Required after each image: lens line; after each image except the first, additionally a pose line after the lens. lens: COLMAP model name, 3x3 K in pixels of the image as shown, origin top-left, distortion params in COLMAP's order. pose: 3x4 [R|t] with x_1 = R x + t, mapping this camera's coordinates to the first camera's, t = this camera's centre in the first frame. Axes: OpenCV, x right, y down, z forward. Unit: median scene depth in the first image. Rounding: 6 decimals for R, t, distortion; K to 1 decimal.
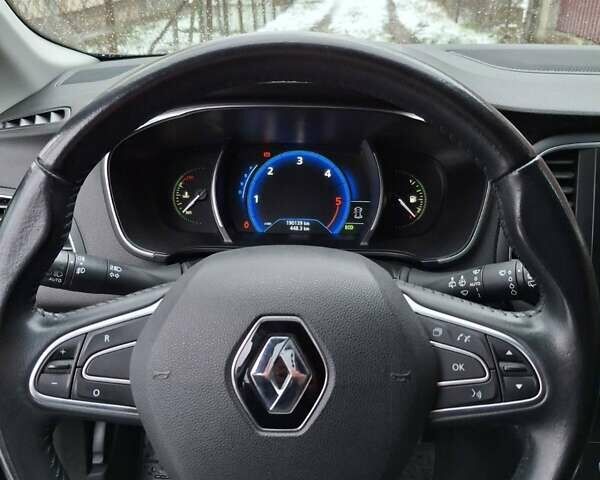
lens RADIAL K [[580.2, 0, 294.4], [0, 580.2, 239.7], [0, 0, 1]] dist [0.128324, -0.301058]
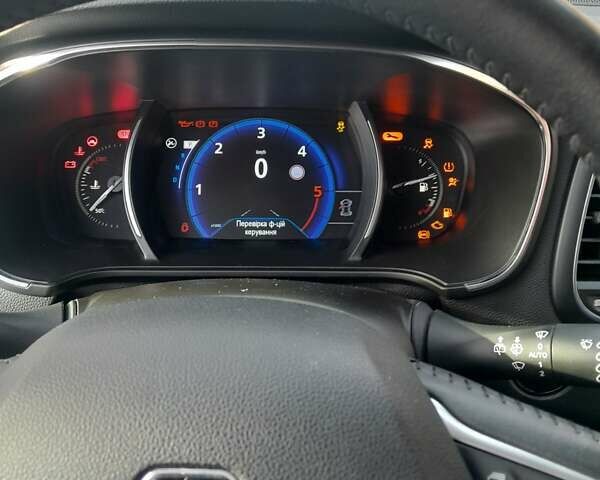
lens RADIAL K [[580.2, 0, 294.4], [0, 580.2, 239.7], [0, 0, 1]] dist [0.128324, -0.301058]
pose [[0.999722, -0.011643, 0.020488, 0.033102], [0.010241, 0.997683, 0.067256, -0.056248], [-0.021223, -0.067027, 0.997525, 0.302439]]
